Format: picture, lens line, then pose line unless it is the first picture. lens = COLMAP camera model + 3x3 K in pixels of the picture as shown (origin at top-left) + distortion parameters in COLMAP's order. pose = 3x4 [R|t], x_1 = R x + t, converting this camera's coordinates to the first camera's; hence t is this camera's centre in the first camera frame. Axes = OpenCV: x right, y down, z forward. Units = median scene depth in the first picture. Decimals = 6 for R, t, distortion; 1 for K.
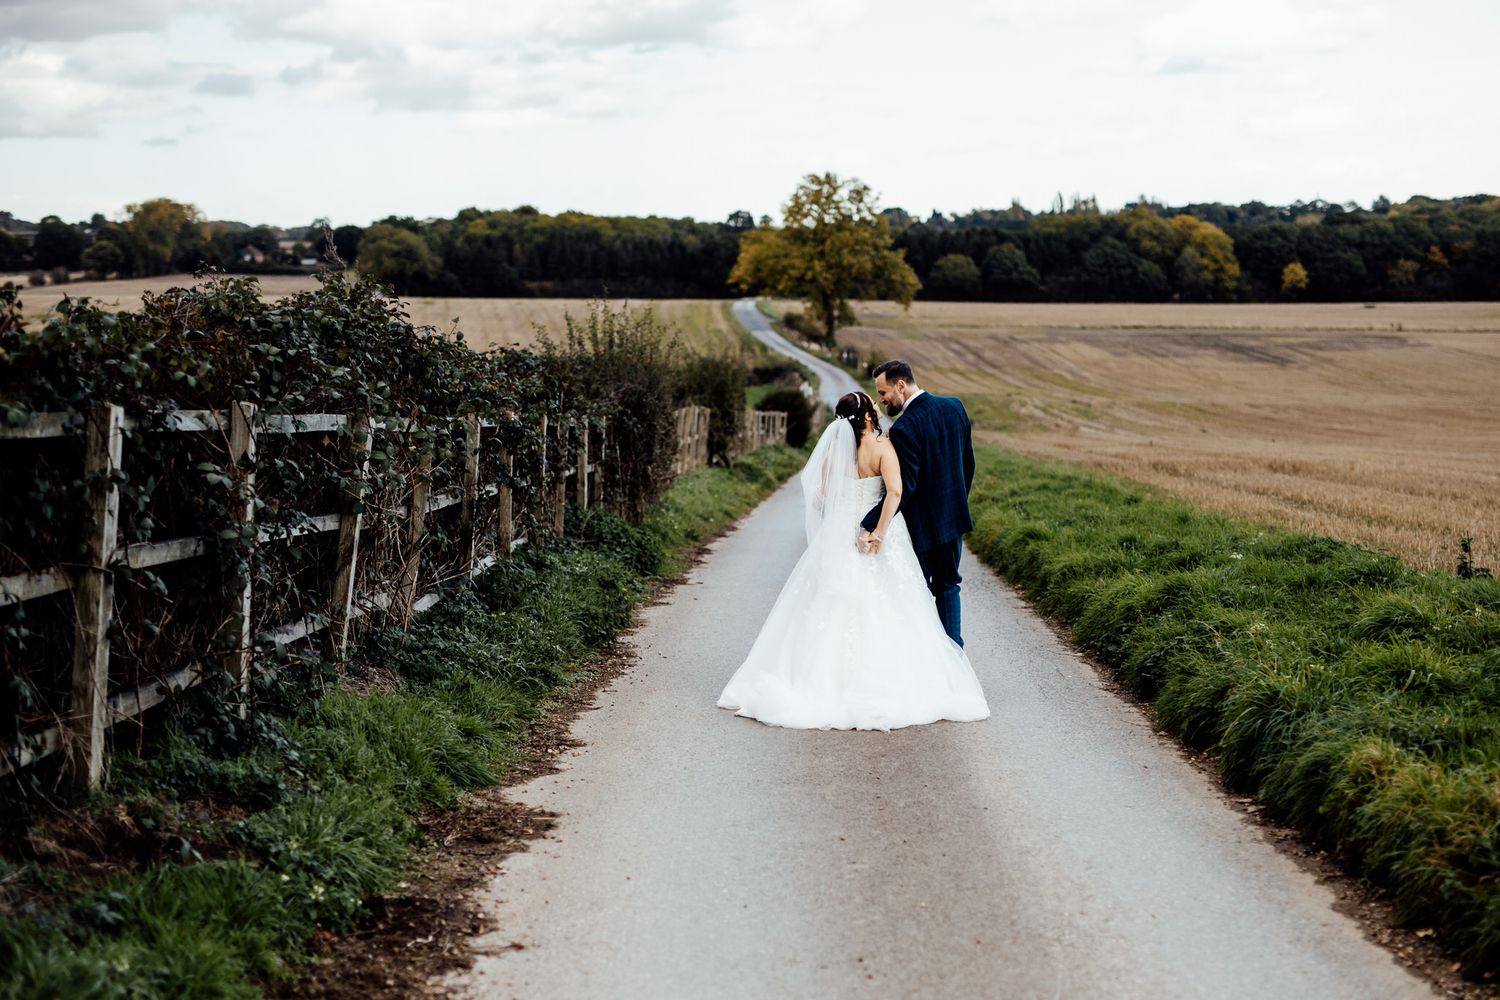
lens RADIAL K [[2657.3, 0, 753.7], [0, 2657.3, 527.6], [0, 0, 1]] dist [0.008852, 0.015004]
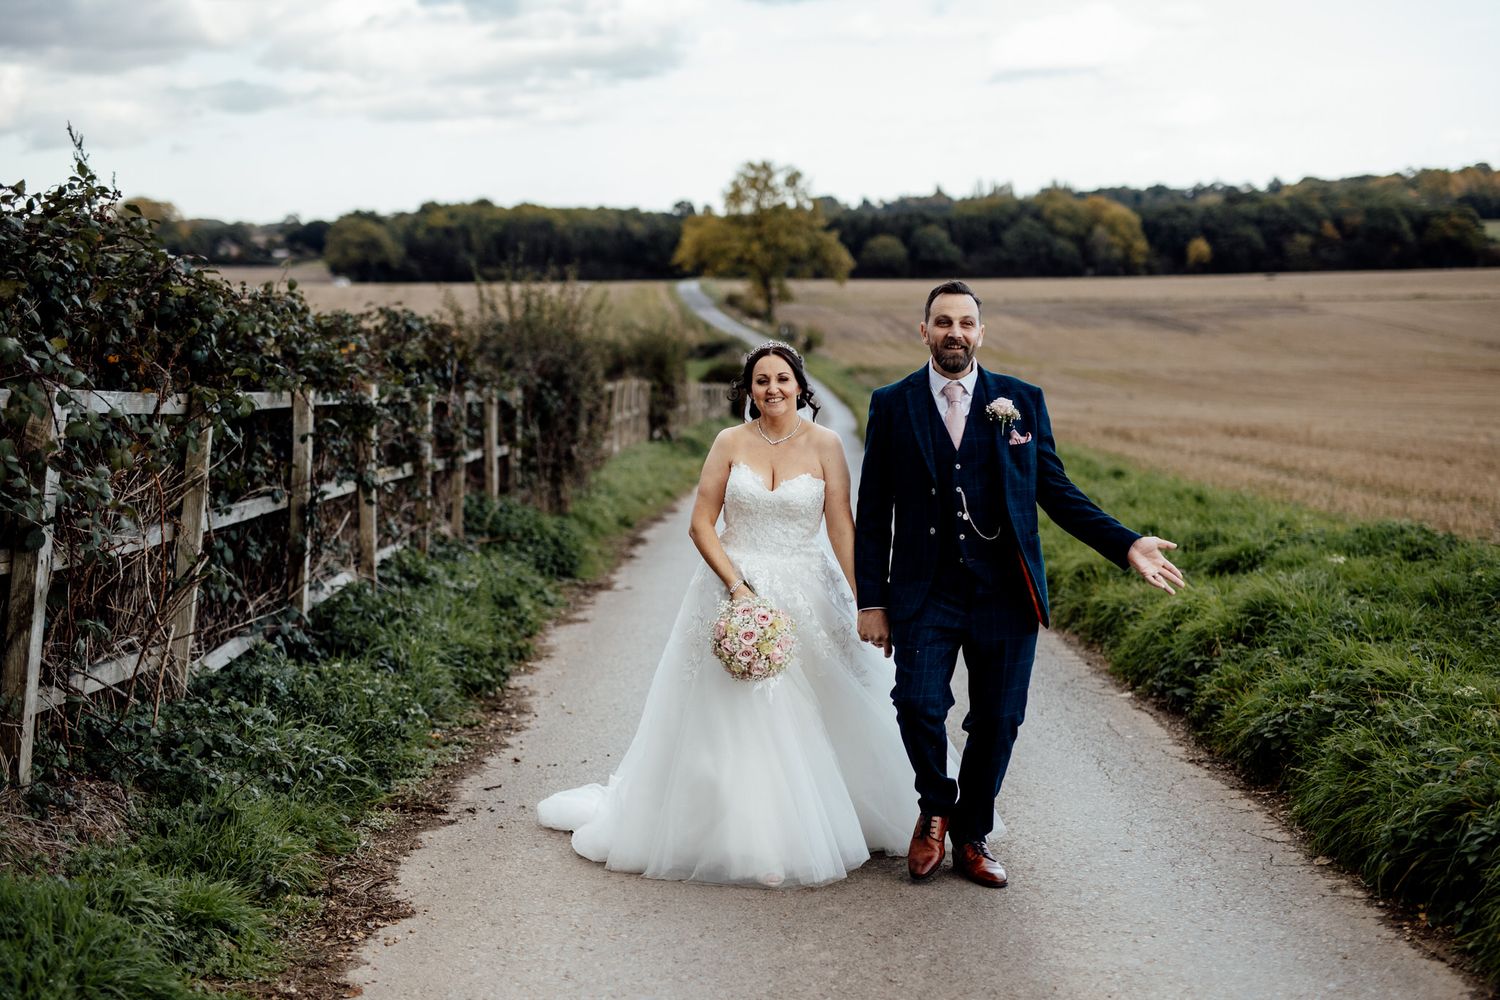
lens RADIAL K [[2097.6, 0, 750.0], [0, 2097.6, 500.0], [0, 0, 1]] dist [-0.004373, 0.010916]
pose [[0.999591, -0.019786, 0.020625, 0.004796], [0.019597, 0.999764, 0.009348, -0.012053], [-0.020805, -0.008940, 0.999744, 0.347158]]
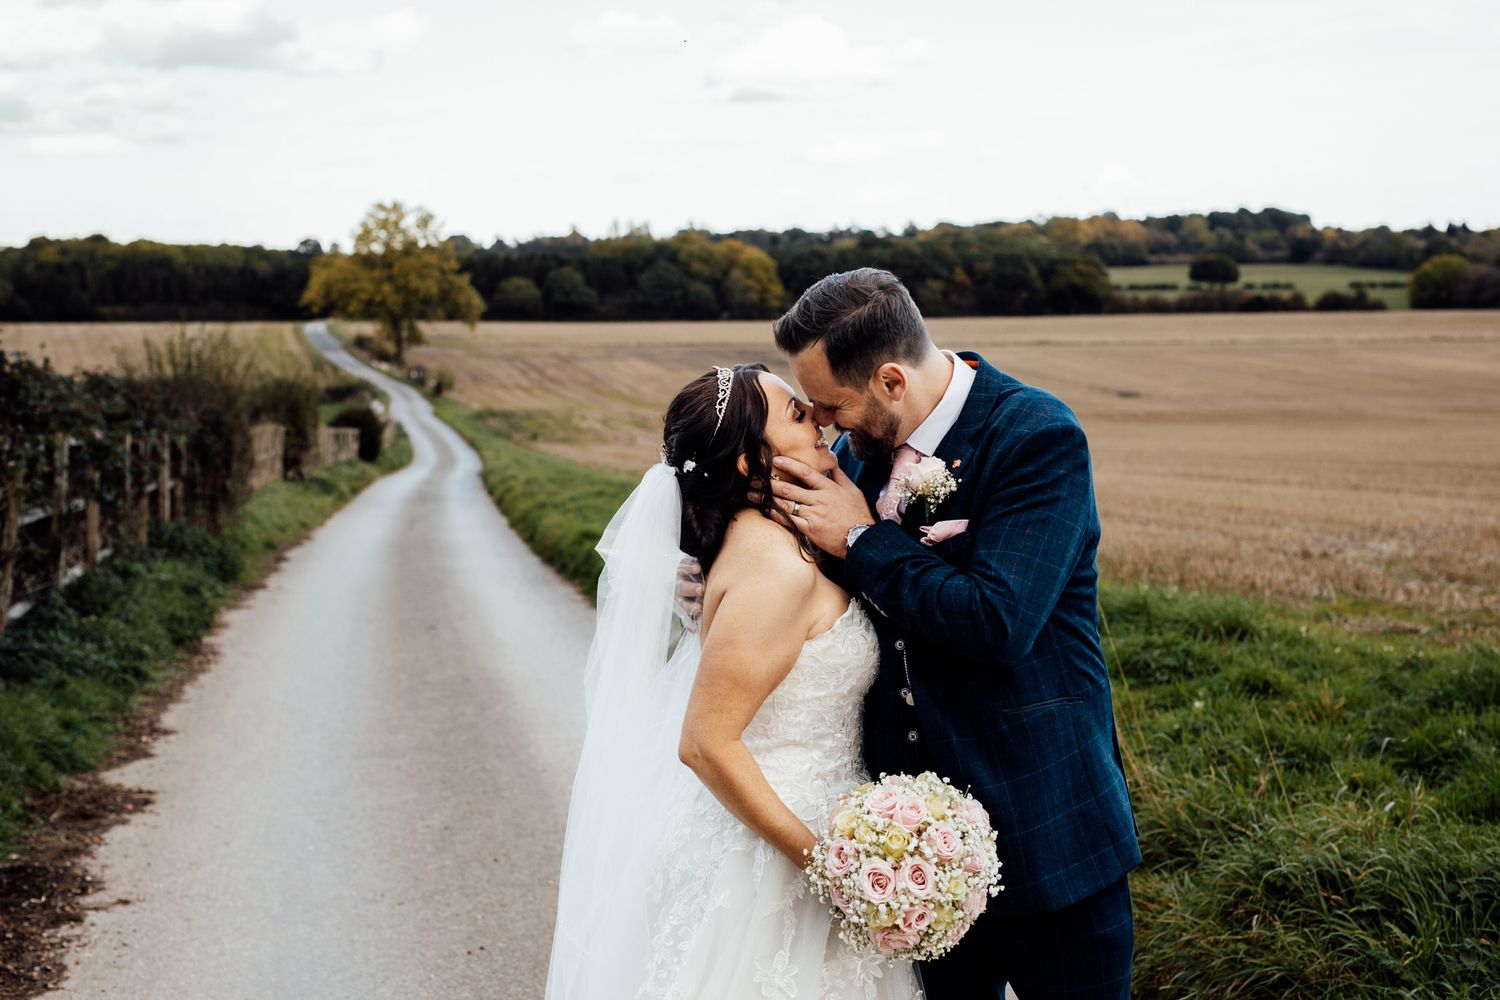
lens RADIAL K [[2587.6, 0, 820.7], [0, 2587.6, 417.1], [0, 0, 1]] dist [-0.004187, 0.044032]
pose [[0.981982, -0.016649, 0.188238, -0.001067], [0.025585, 0.998653, -0.045140, 0.004812], [-0.187233, 0.049143, 0.981086, -0.066844]]
